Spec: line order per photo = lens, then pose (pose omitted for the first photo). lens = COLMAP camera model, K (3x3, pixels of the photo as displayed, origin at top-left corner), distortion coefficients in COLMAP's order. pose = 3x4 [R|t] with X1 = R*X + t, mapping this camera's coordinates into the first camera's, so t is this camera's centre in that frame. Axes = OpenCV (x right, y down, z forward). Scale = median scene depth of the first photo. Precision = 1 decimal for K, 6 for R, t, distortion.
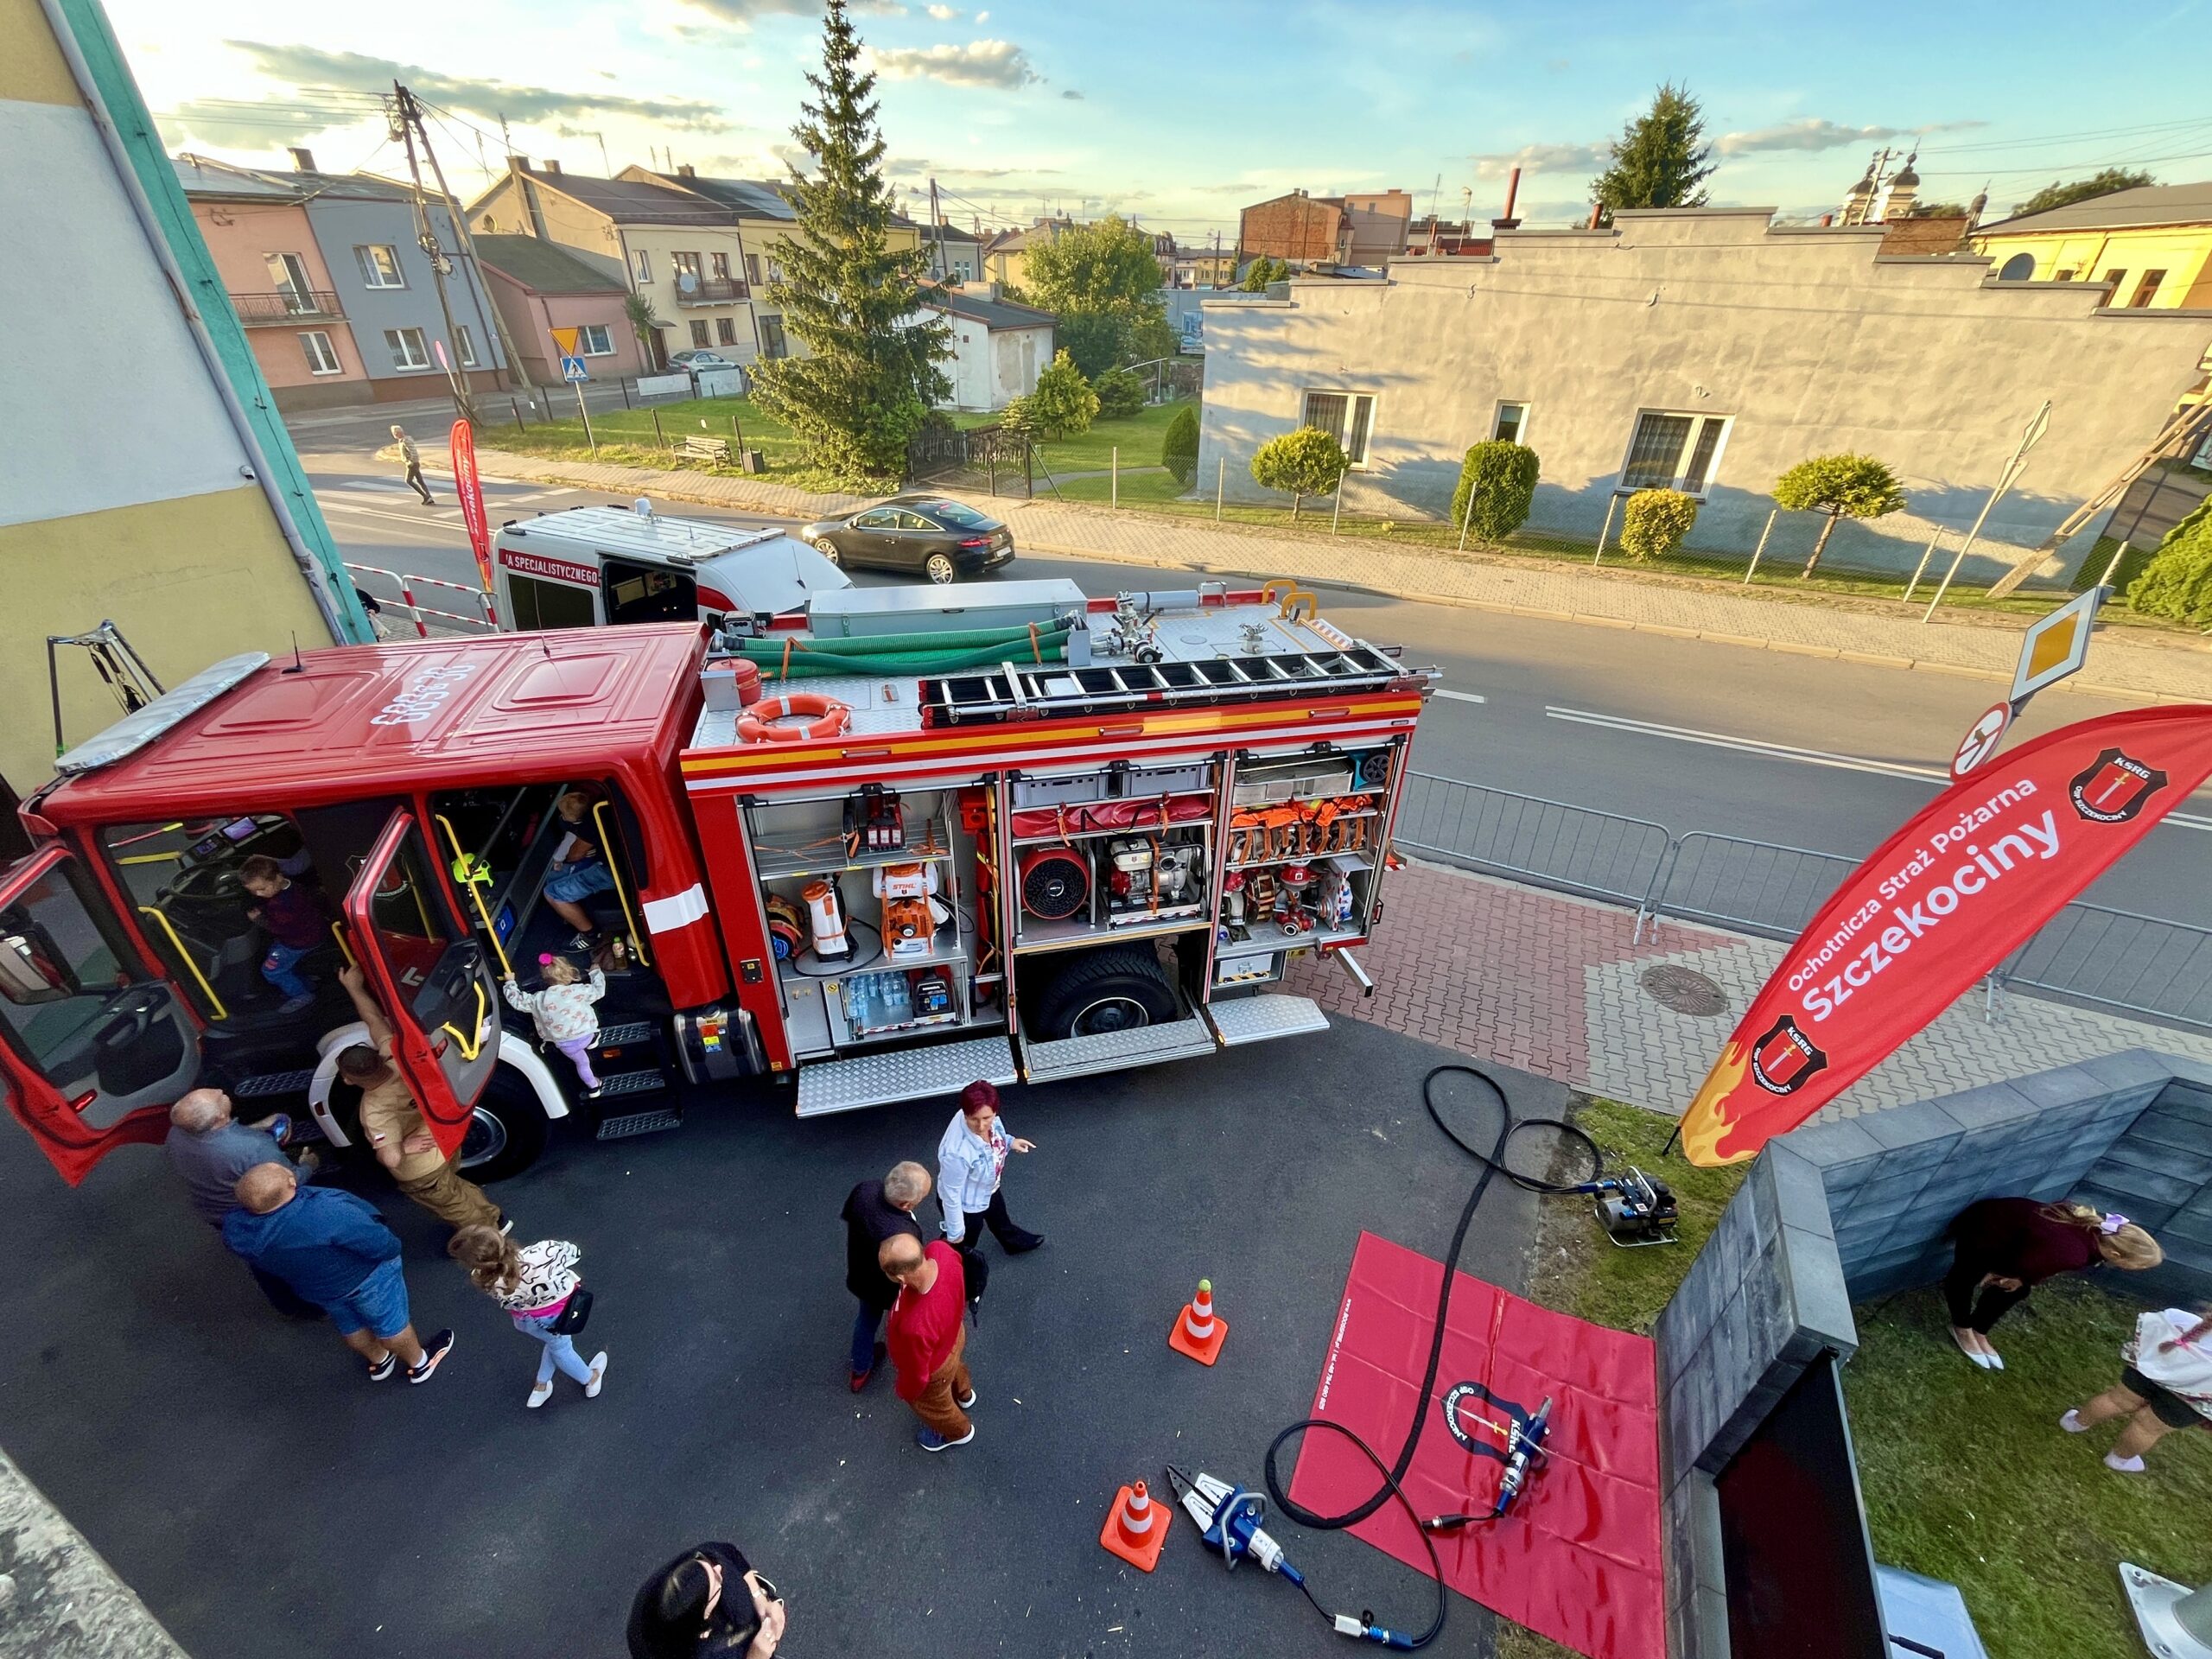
lens RADIAL K [[914.1, 0, 1098.1], [0, 914.1, 823.2], [0, 0, 1]] dist [-0.002753, 0.000452]
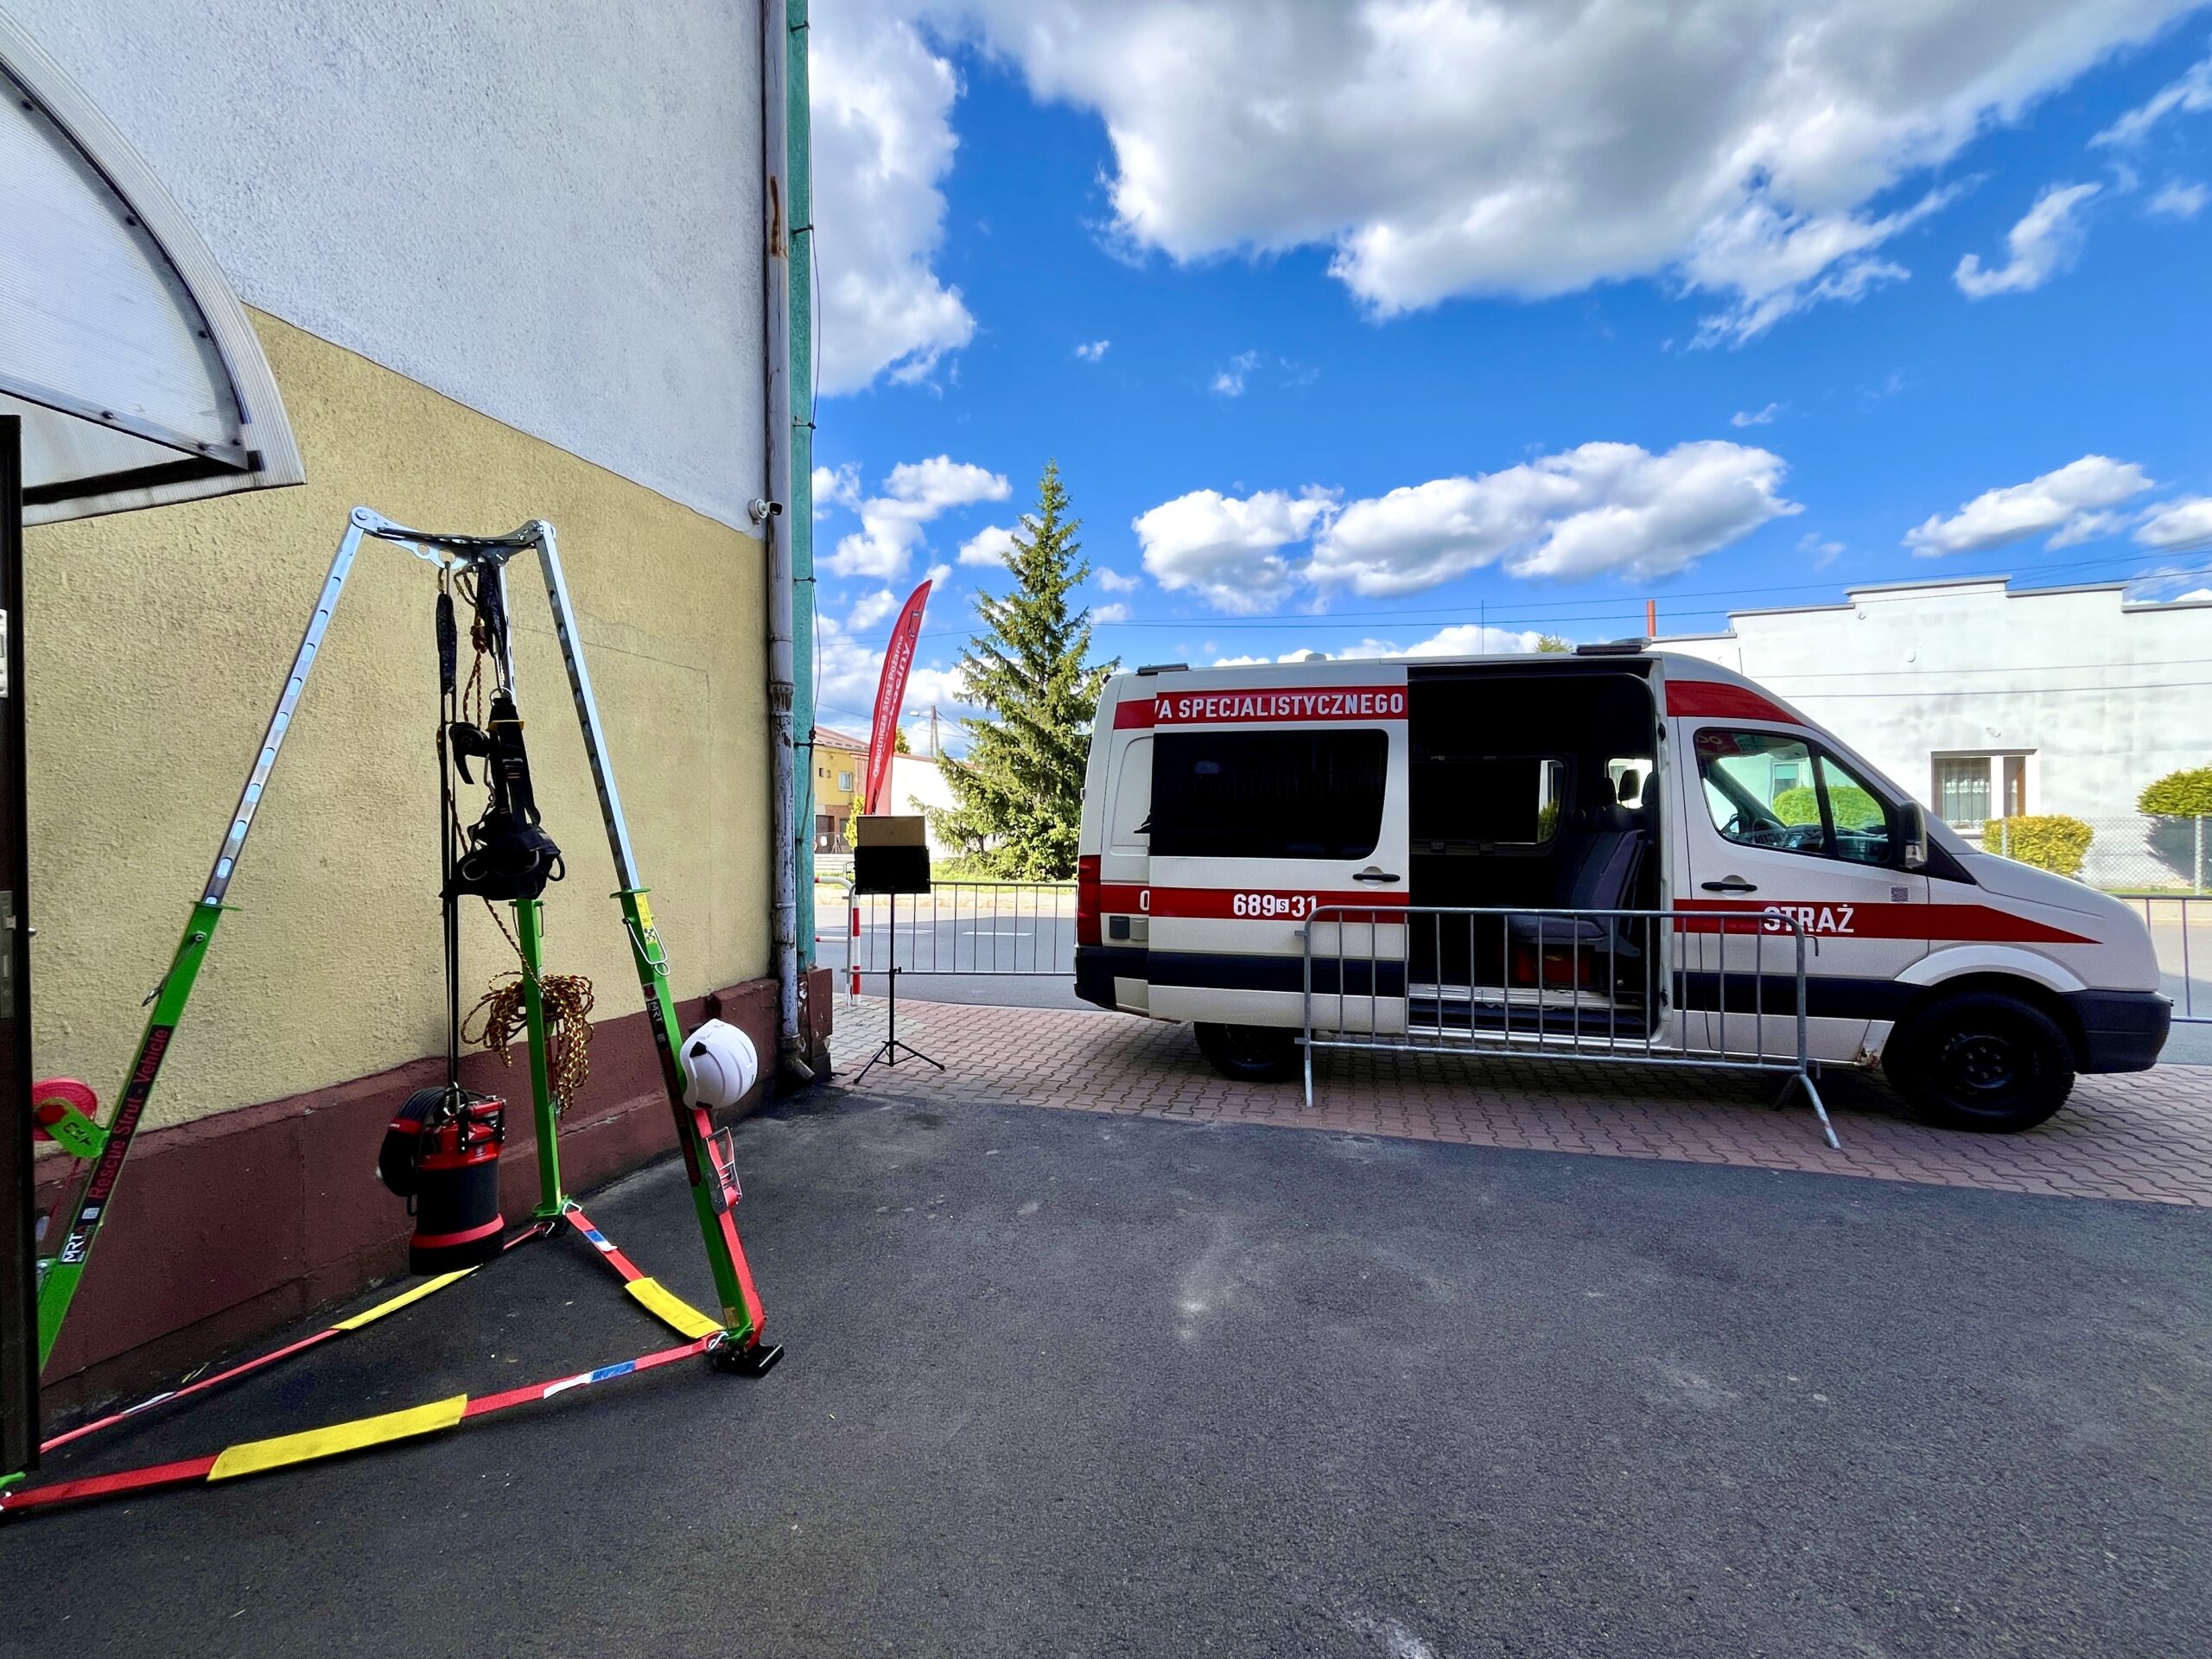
lens RADIAL K [[898.7, 0, 1100.7], [0, 898.7, 828.1], [0, 0, 1]] dist [0.001977, 0.000293]
pose [[0.987679, -0.019509, 0.155272, -0.437125], [0.097631, 0.852250, -0.513944, 0.023309], [-0.122303, 0.522771, 0.843654, 0.338642]]
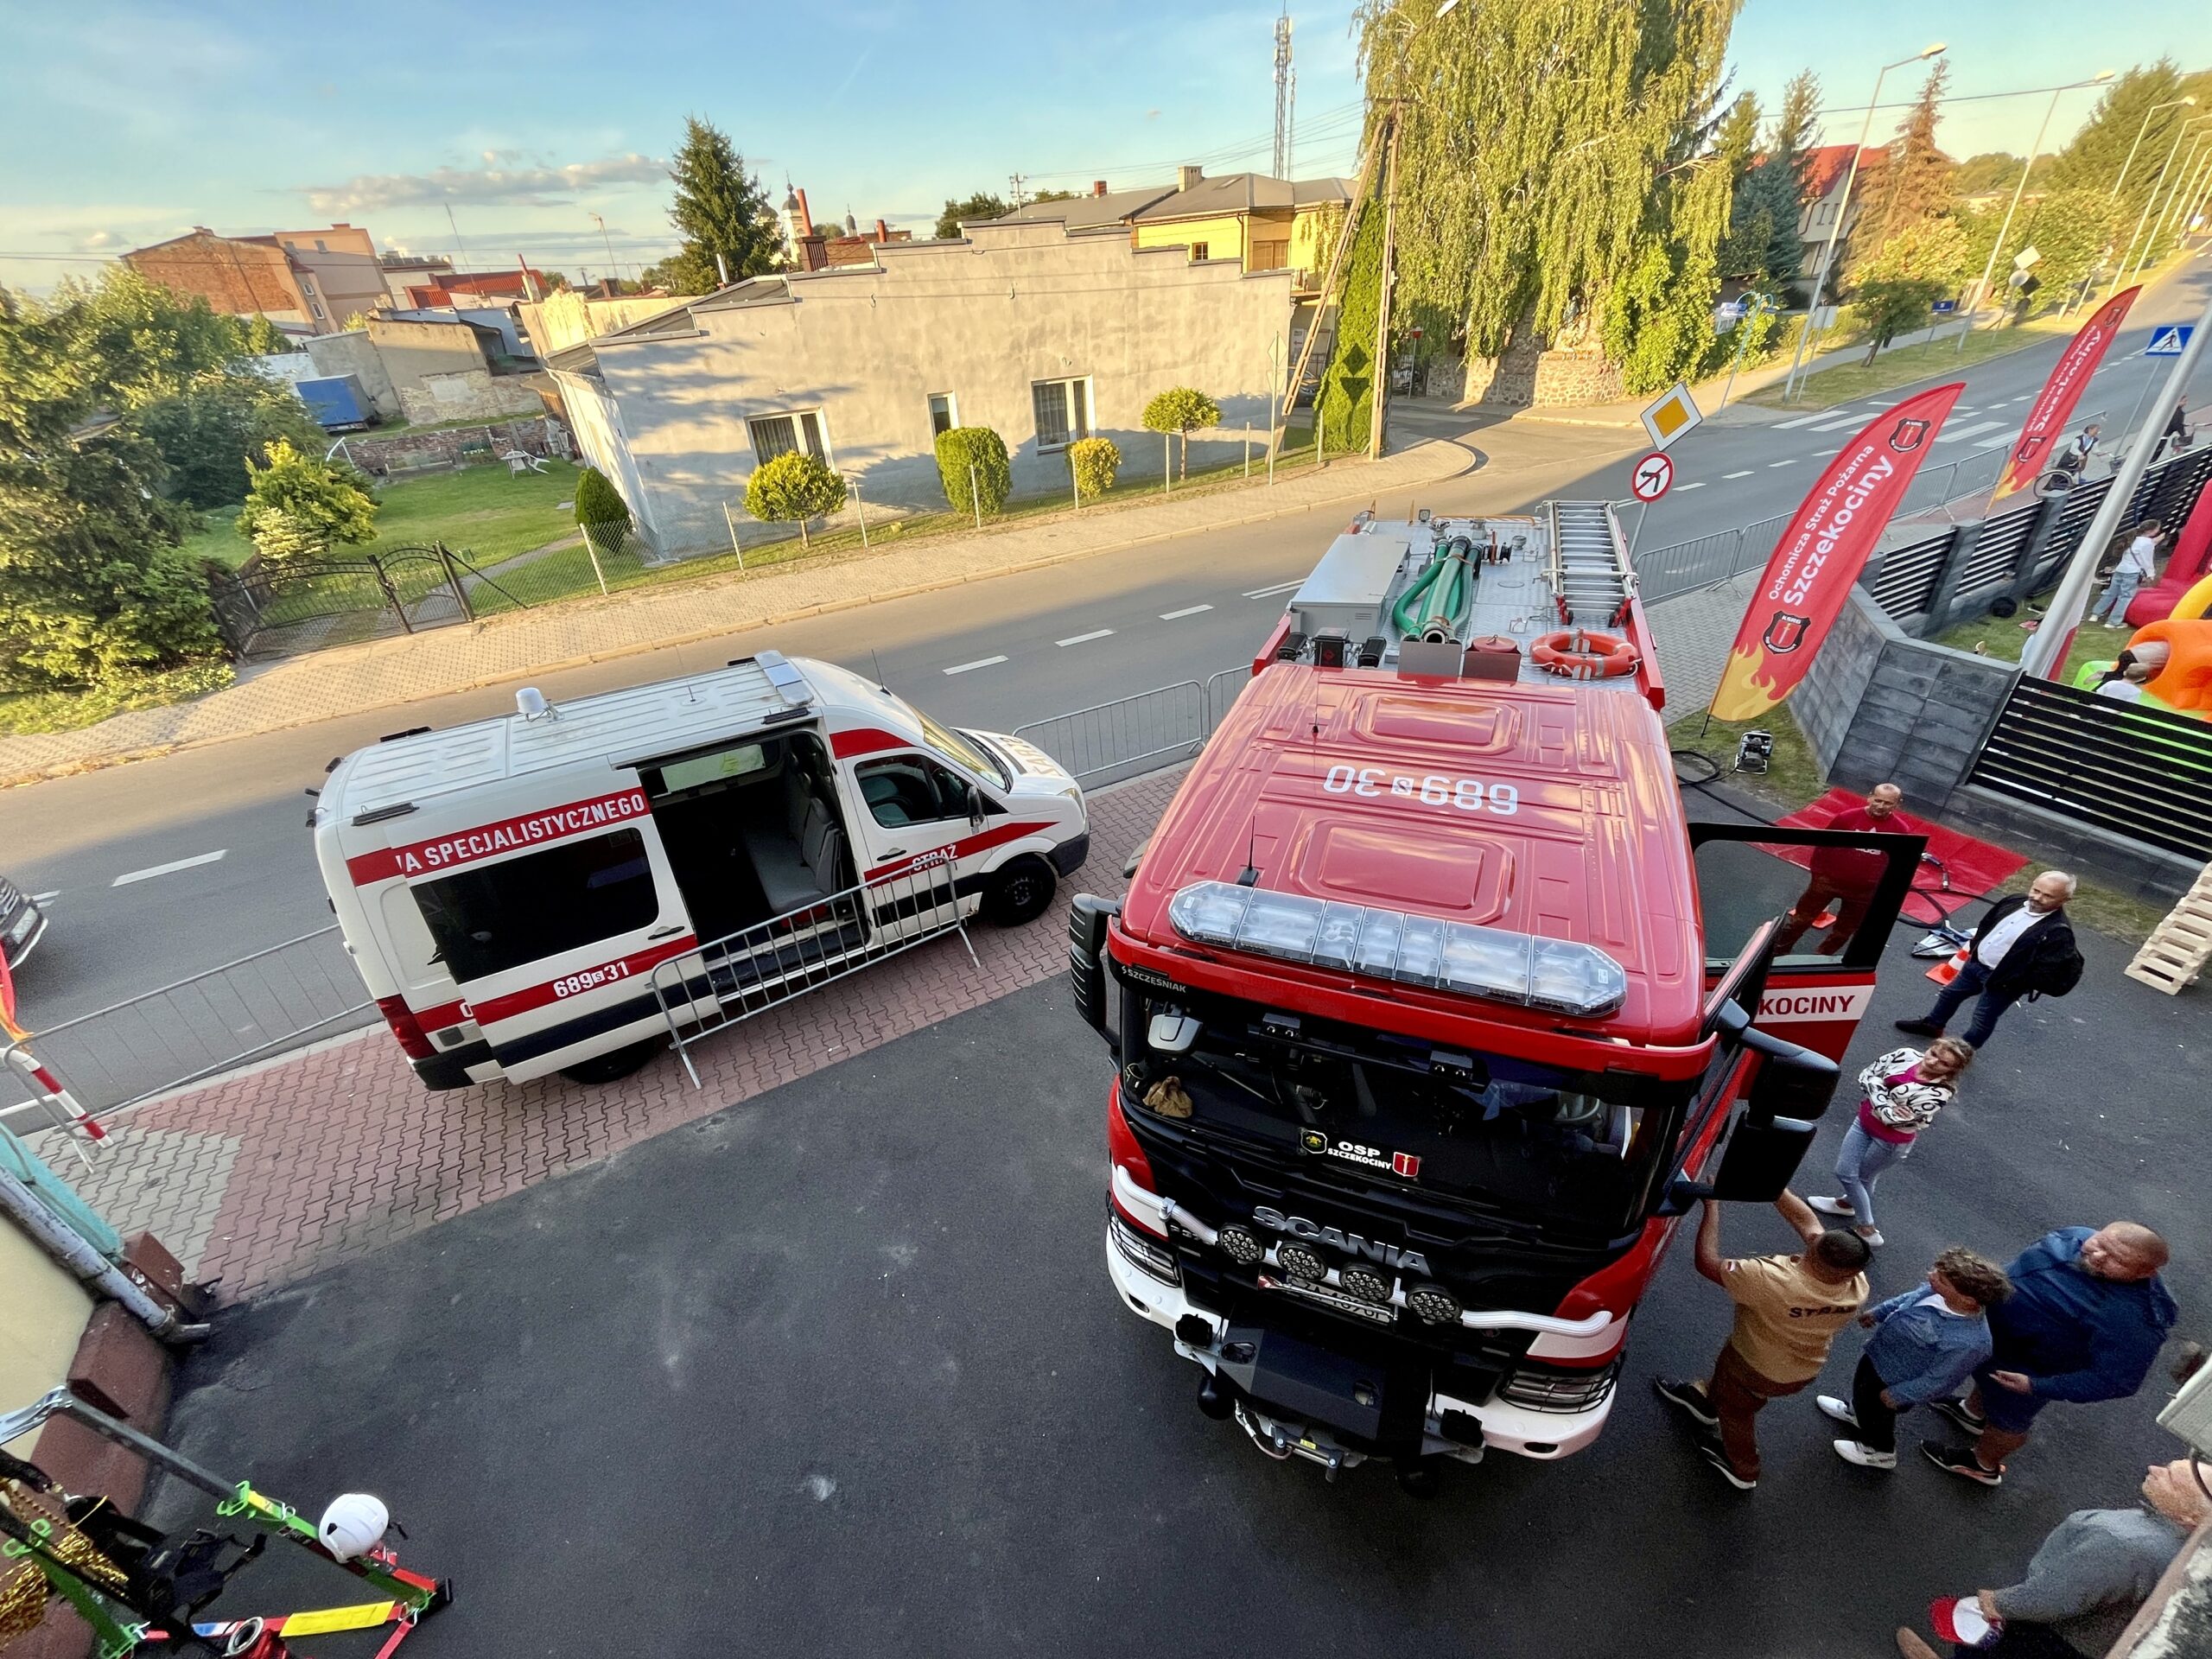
lens RADIAL K [[907.7, 0, 1106.0], [0, 907.7, 829.5], [0, 0, 1]] dist [-0.006112, -0.000018]
pose [[0.586672, -0.466639, 0.661864, -0.429366], [0.475147, 0.860176, 0.185289, -0.117097], [-0.655783, 0.205779, 0.726363, 0.178326]]
